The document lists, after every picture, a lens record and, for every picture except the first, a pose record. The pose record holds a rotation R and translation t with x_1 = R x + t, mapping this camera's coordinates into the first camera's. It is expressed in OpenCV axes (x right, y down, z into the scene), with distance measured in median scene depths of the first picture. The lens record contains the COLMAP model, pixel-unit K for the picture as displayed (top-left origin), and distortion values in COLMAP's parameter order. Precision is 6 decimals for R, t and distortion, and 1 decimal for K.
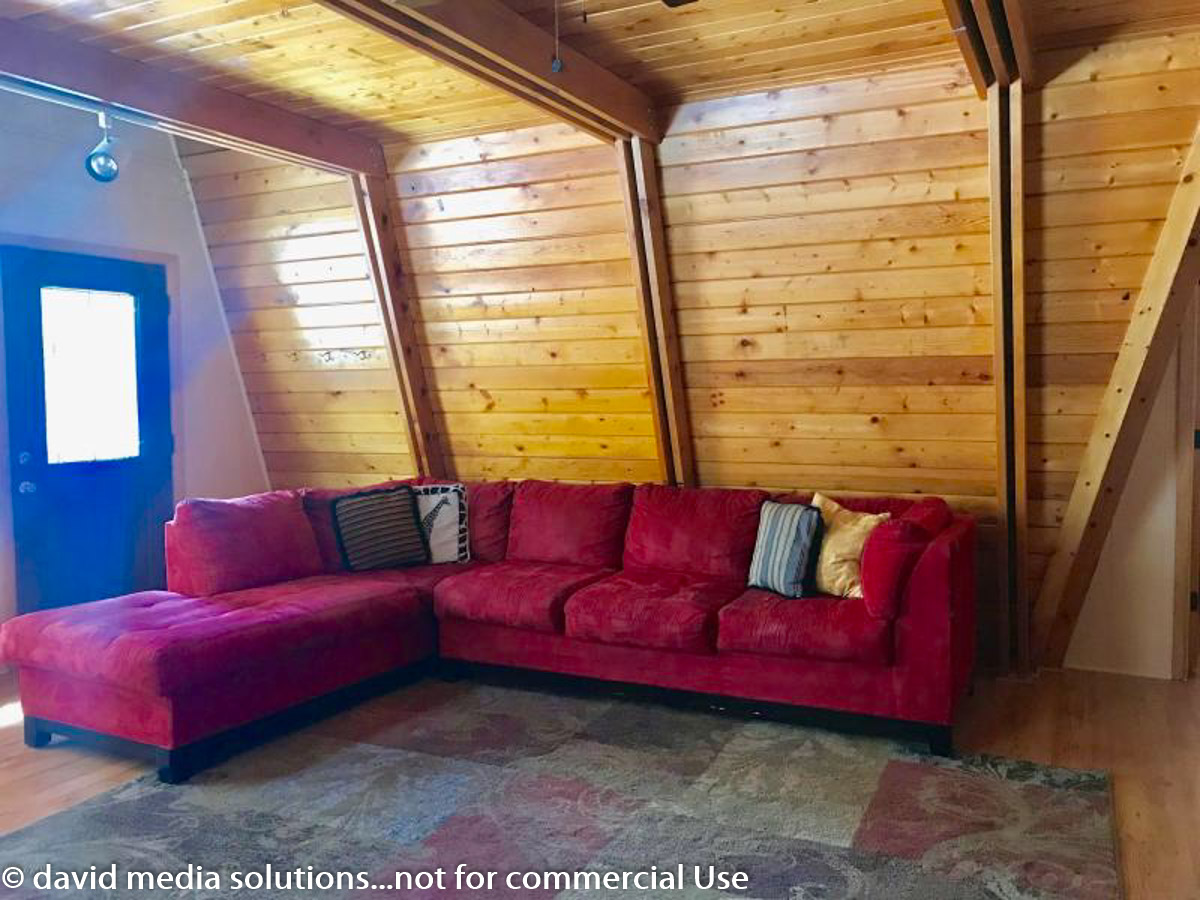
lens RADIAL K [[982.6, 0, 592.6], [0, 982.6, 445.5], [0, 0, 1]] dist [0.009365, 0.005194]
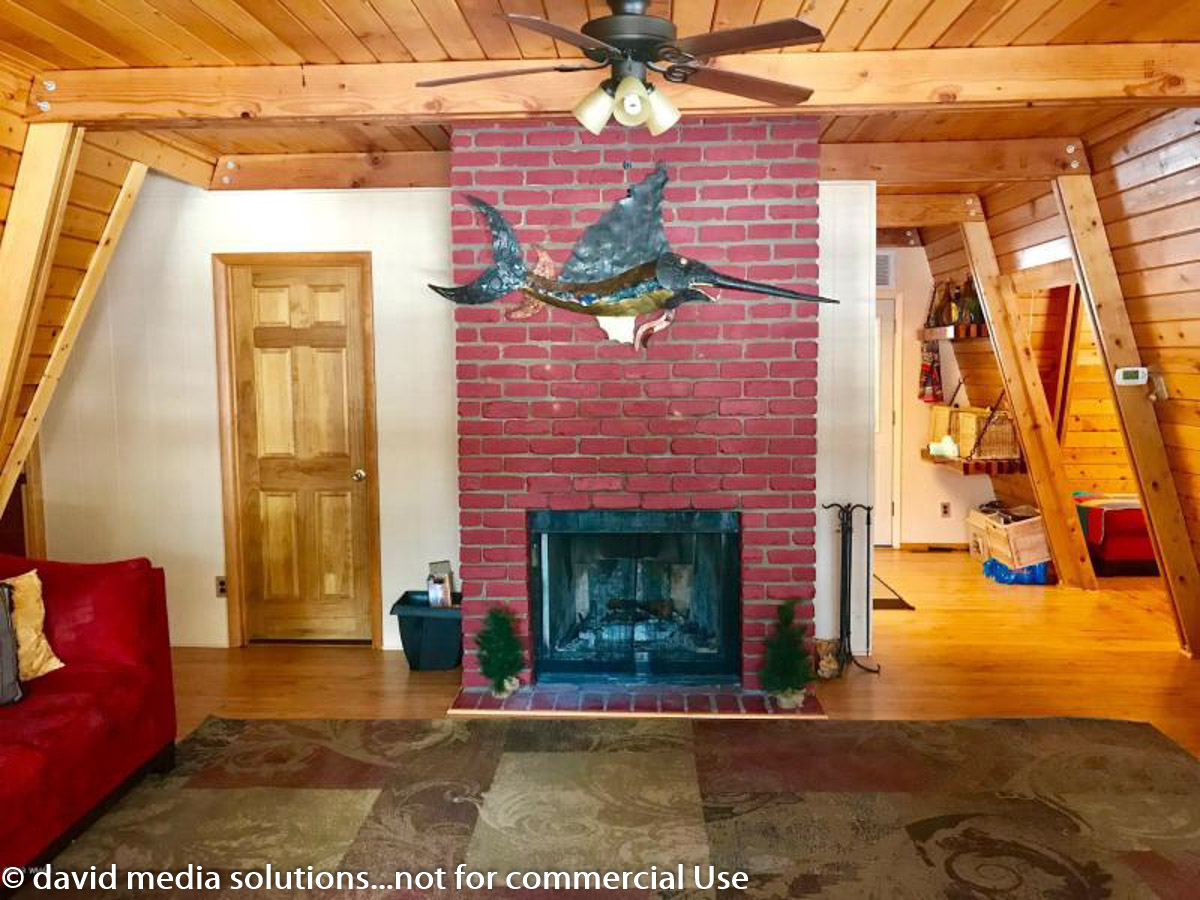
lens RADIAL K [[982.6, 0, 592.6], [0, 982.6, 445.5], [0, 0, 1]] dist [0.009365, 0.005194]
pose [[-0.397905, -0.063915, 0.915197, -0.819709], [0.081672, 0.991142, 0.104728, -0.107485], [-0.913784, 0.116418, -0.389160, 1.032689]]
